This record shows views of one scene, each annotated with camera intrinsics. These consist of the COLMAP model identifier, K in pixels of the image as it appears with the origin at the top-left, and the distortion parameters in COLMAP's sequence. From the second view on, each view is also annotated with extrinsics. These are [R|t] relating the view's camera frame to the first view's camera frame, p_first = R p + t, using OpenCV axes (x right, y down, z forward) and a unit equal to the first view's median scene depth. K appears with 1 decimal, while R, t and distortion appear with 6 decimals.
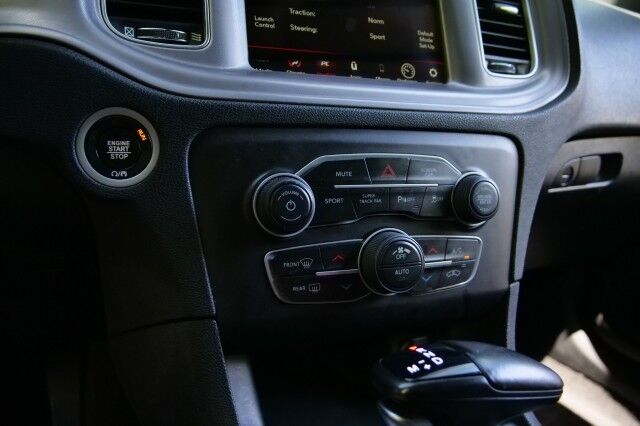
lens RADIAL K [[514.3, 0, 320.0], [0, 514.3, 213.0], [0, 0, 1]] dist [-0.032680, -0.001166]
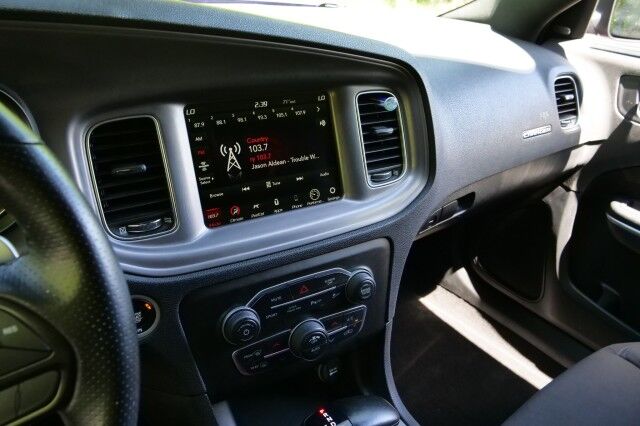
lens RADIAL K [[532.7, 0, 330.3], [0, 532.7, 212.7], [0, 0, 1]] dist [-0.004656, -0.000917]
pose [[0.986828, -0.089449, 0.134791, 0.011138], [0.047077, 0.955953, 0.289720, -0.673335], [-0.154769, -0.279559, 0.947572, -0.435958]]
